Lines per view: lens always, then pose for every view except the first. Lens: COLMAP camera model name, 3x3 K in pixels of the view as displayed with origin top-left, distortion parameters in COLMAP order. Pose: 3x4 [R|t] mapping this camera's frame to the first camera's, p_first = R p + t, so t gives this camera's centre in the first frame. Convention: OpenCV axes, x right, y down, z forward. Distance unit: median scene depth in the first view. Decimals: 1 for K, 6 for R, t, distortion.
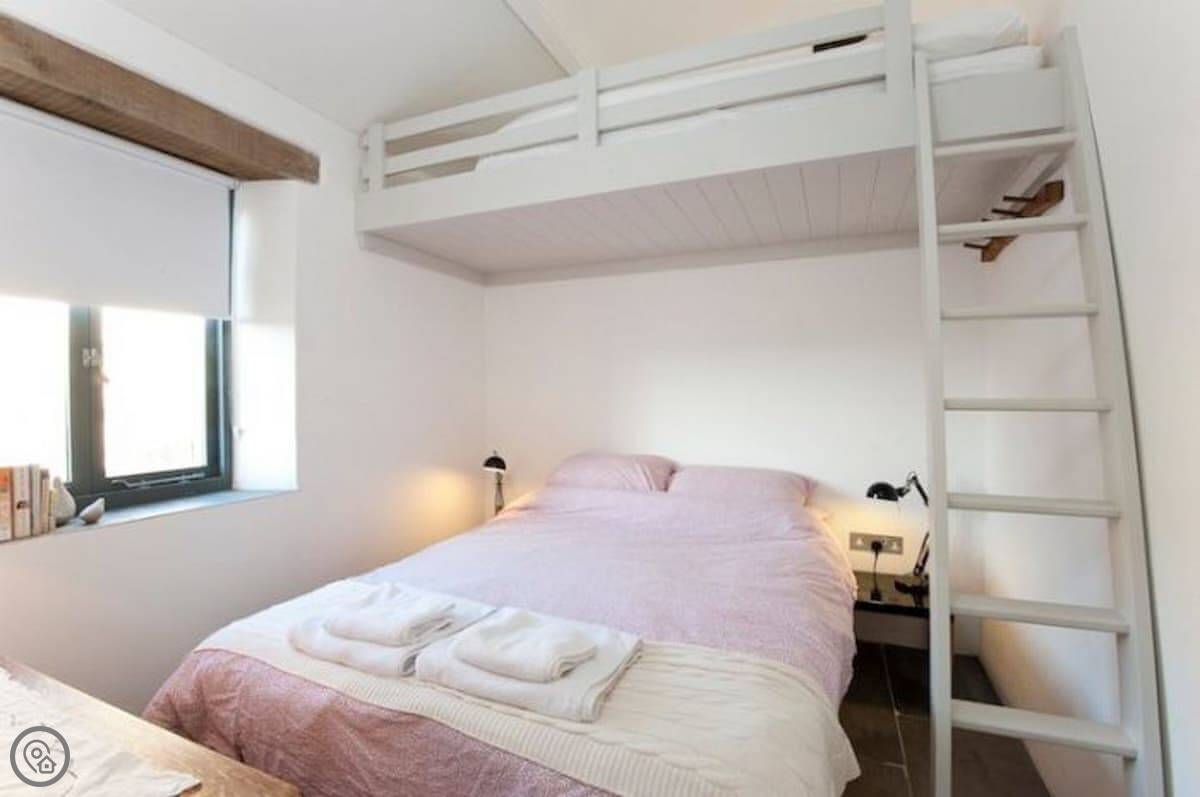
lens RADIAL K [[556.2, 0, 600.0], [0, 556.2, 398.5], [0, 0, 1]] dist [-0.000913, -0.024356]
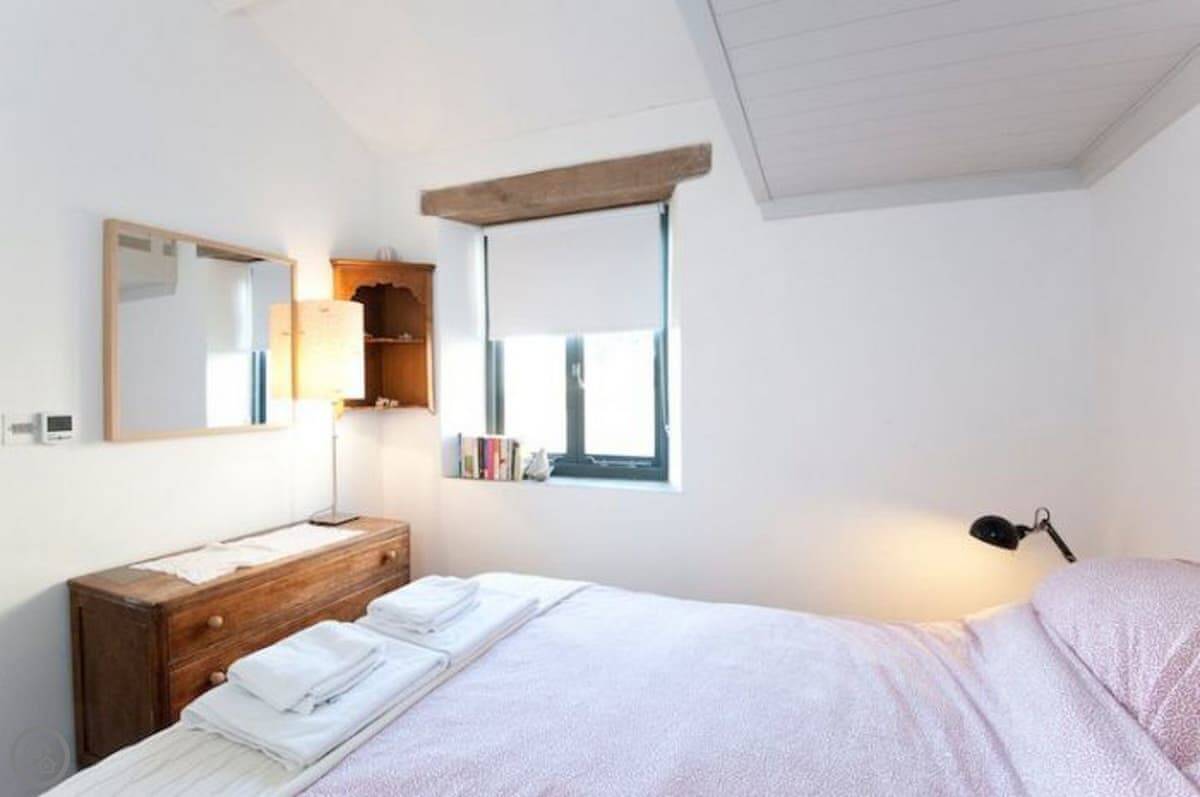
lens RADIAL K [[556.2, 0, 600.0], [0, 556.2, 398.5], [0, 0, 1]] dist [-0.000913, -0.024356]
pose [[0.005636, 0.013915, -0.999887, 0.536517], [-0.002944, 0.999899, 0.013898, -0.021221], [0.999980, 0.002866, 0.005676, 0.991476]]
